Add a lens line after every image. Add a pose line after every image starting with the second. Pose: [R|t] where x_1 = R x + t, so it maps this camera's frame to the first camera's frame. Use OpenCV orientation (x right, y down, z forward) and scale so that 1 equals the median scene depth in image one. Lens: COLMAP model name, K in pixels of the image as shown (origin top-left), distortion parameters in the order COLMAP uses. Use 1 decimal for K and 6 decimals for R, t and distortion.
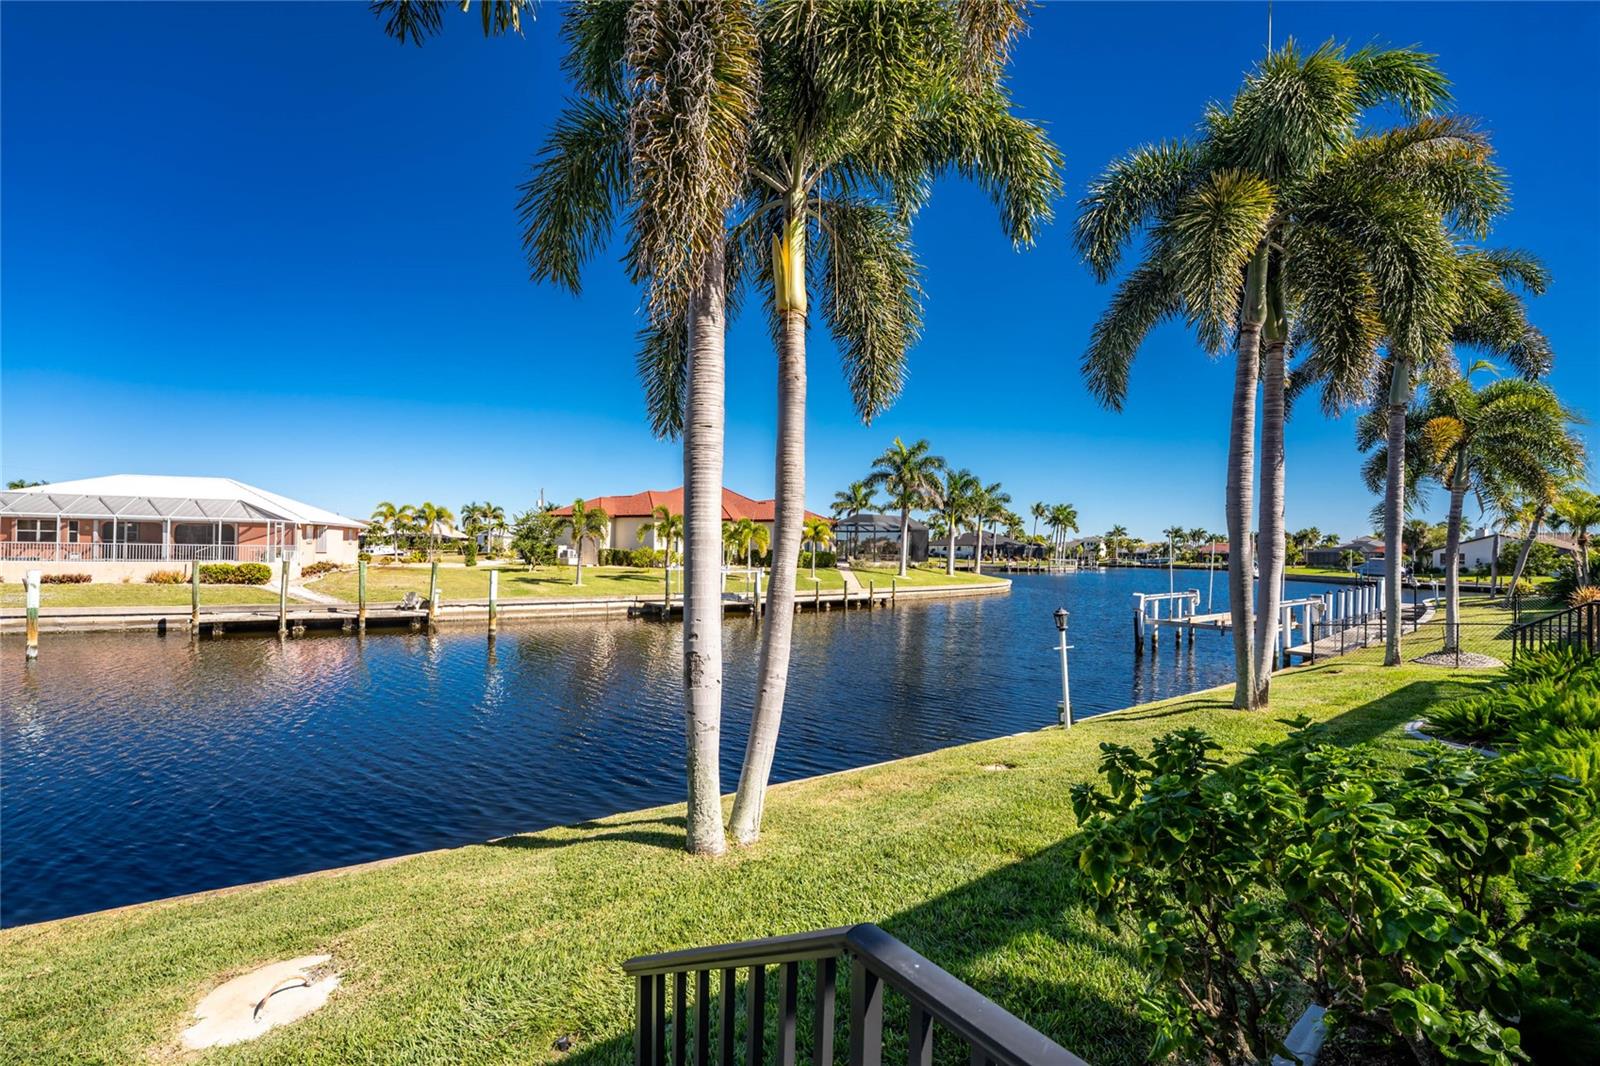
lens RADIAL K [[666.9, 0, 799.3], [0, 666.9, 541.0], [0, 0, 1]] dist [-0.010973, -0.000106]
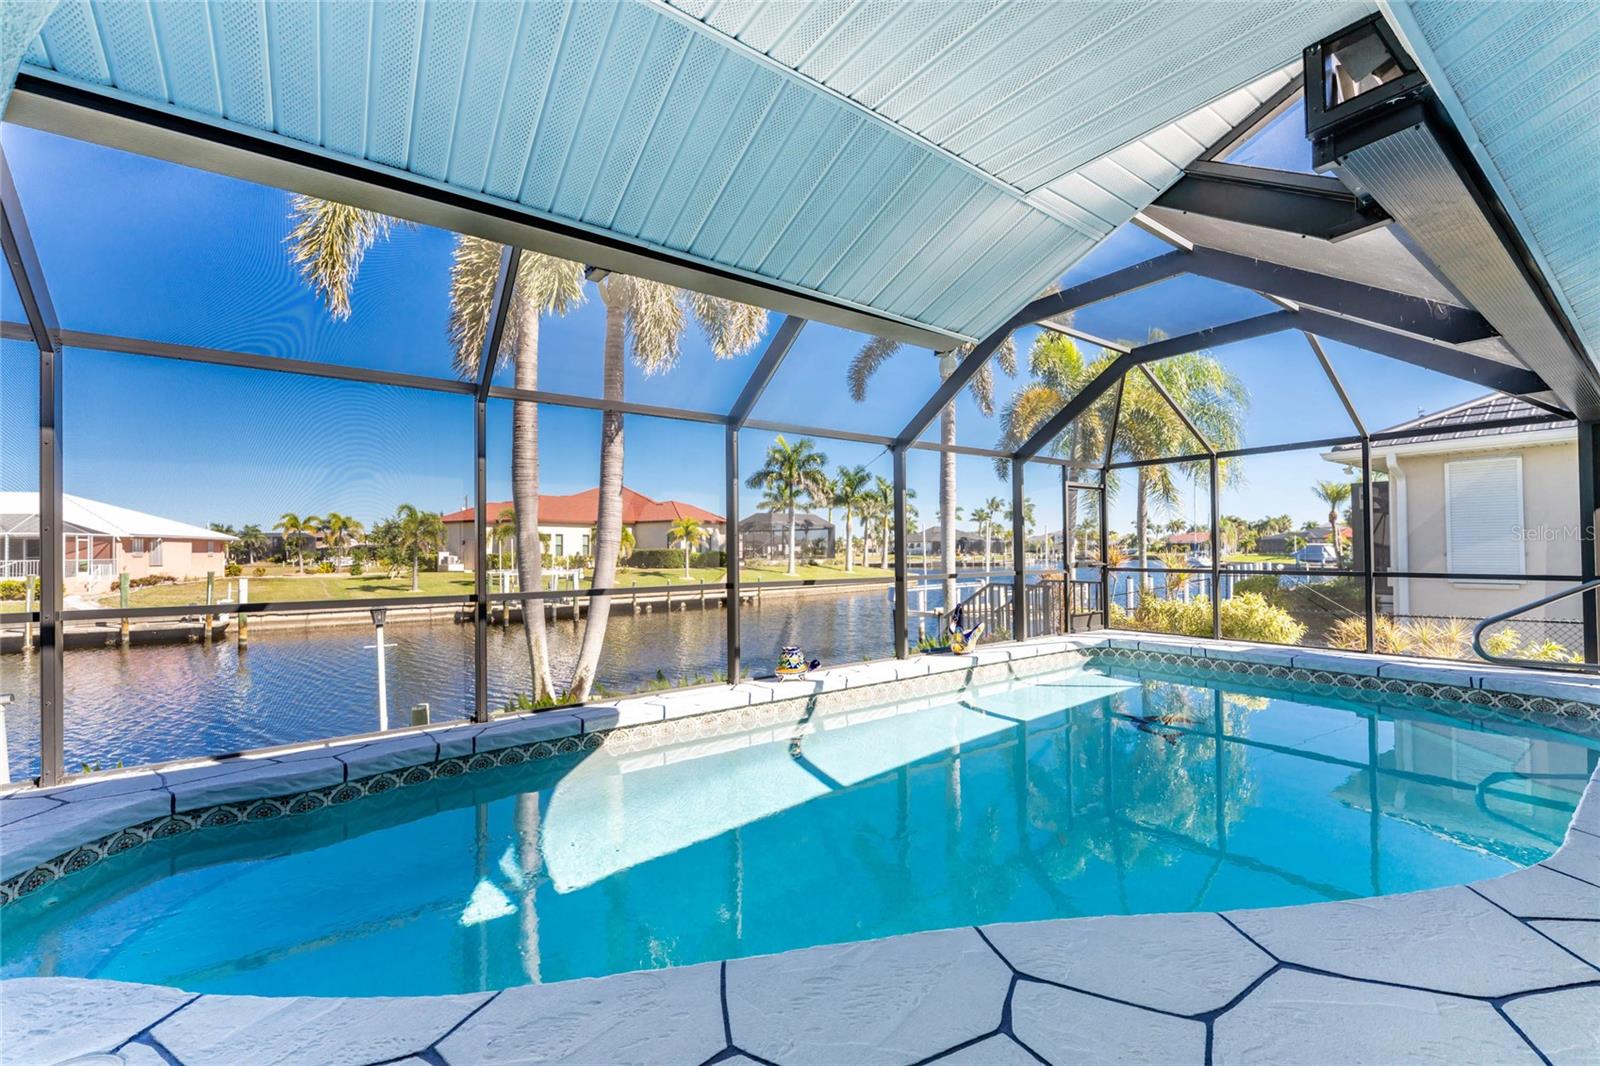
lens RADIAL K [[656.4, 0, 804.6], [0, 656.4, 536.2], [0, 0, 1]] dist [-0.000052, 0.000384]
pose [[0.999644, -0.026146, 0.005238, 0.238949], [0.026191, 0.999620, -0.008572, 0.007471], [-0.005012, 0.008706, 0.999950, 0.020138]]
